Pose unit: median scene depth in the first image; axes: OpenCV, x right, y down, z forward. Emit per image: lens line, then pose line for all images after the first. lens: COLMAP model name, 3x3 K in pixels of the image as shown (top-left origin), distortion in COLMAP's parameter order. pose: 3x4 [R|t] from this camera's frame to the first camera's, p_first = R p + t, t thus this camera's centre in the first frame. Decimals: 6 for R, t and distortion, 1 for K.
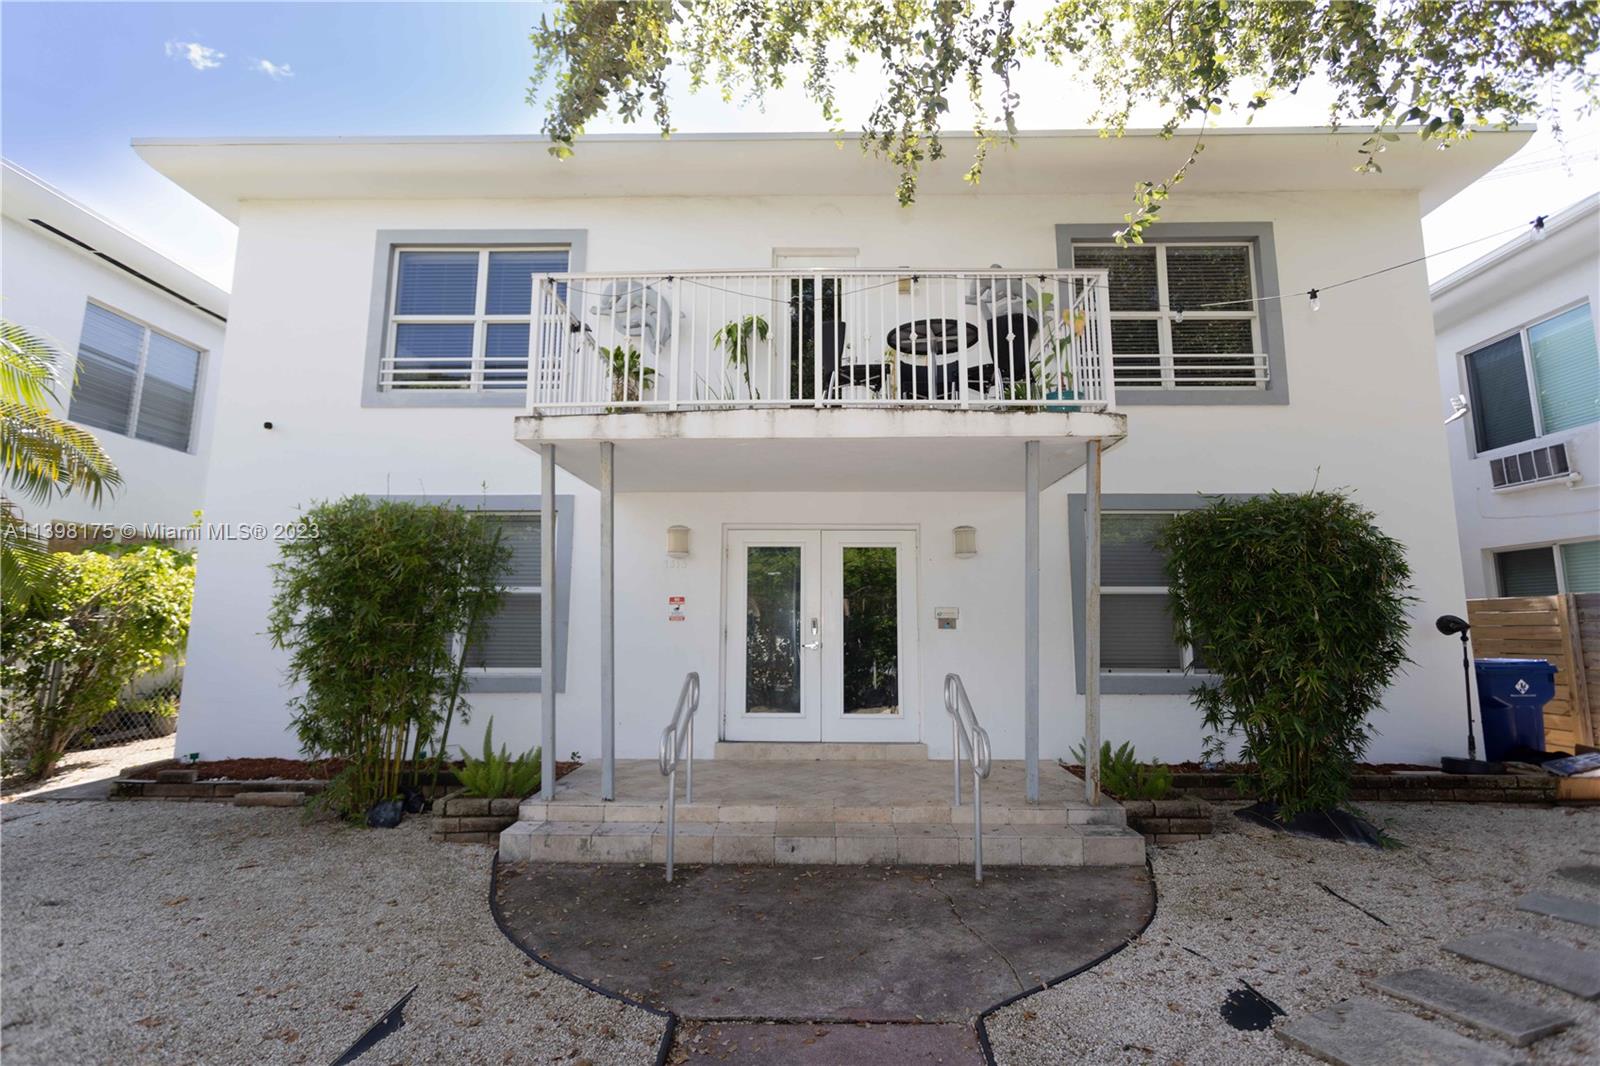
lens RADIAL K [[728.0, 0, 800.0], [0, 728.0, 533.0], [0, 0, 1]] dist [-0.002360, -0.000567]
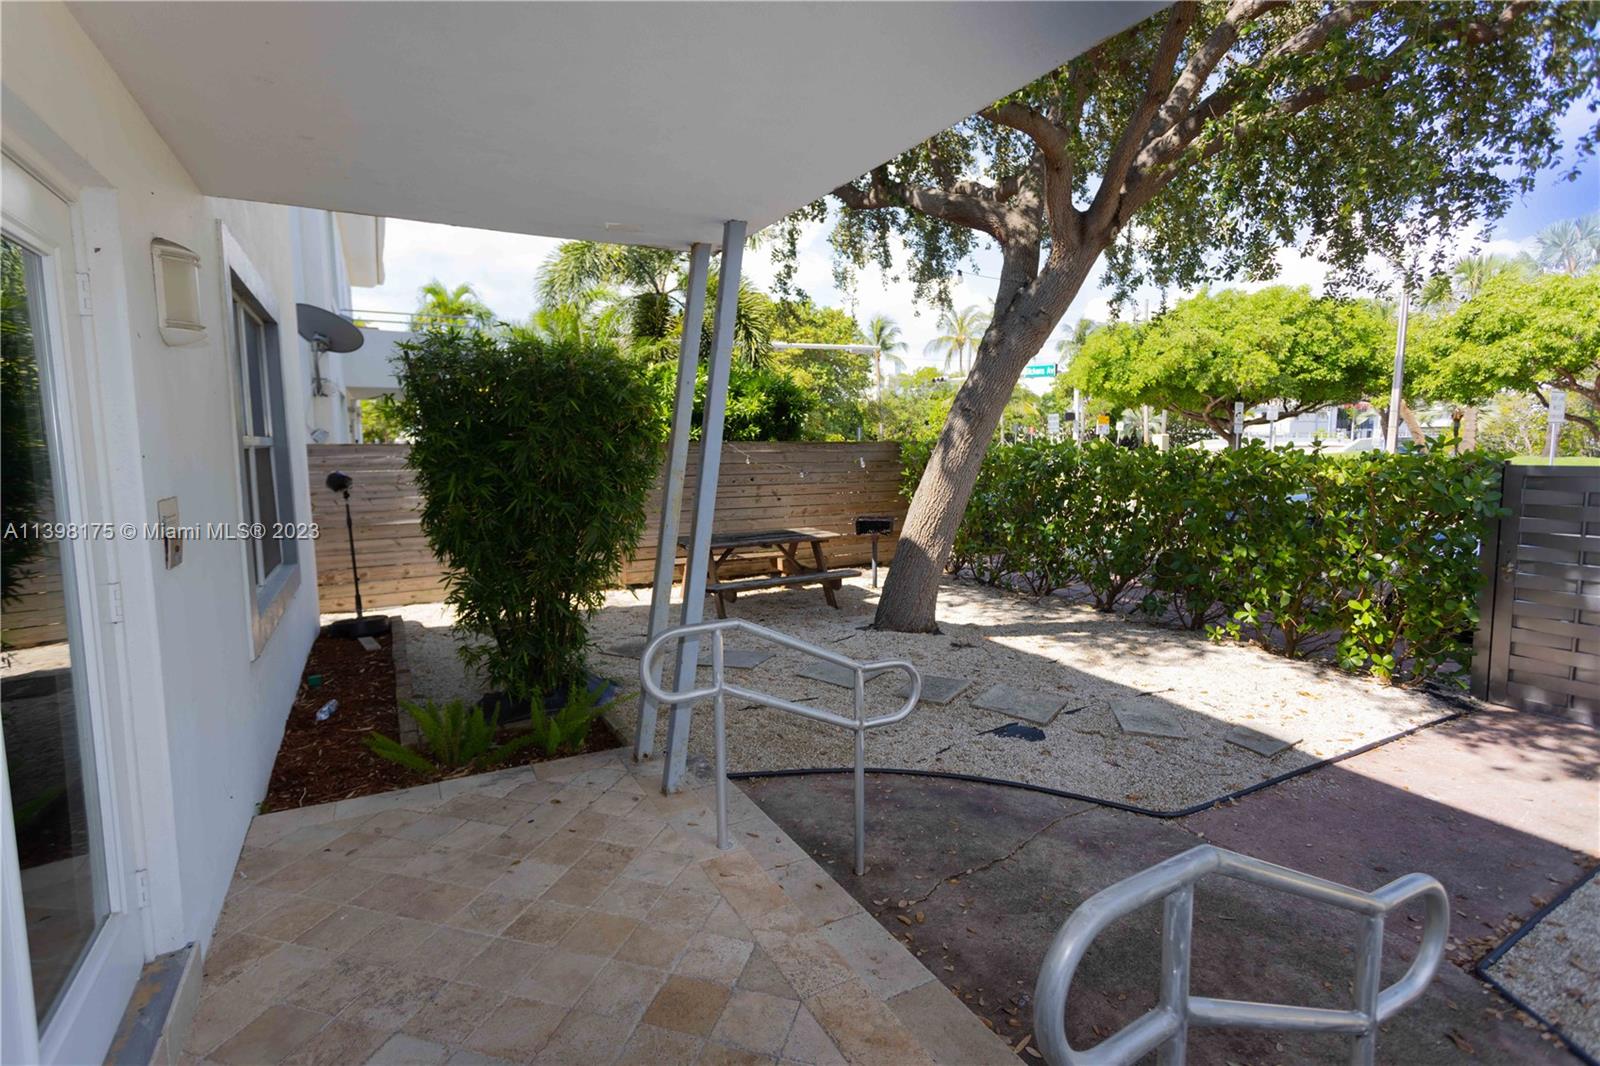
lens RADIAL K [[728.0, 0, 800.0], [0, 728.0, 533.0], [0, 0, 1]] dist [-0.002360, -0.000567]
pose [[-0.517204, -0.101598, 0.849811, -0.394328], [-0.118537, 0.991863, 0.046438, 0.160486], [-0.847614, -0.076716, -0.525038, 1.931206]]
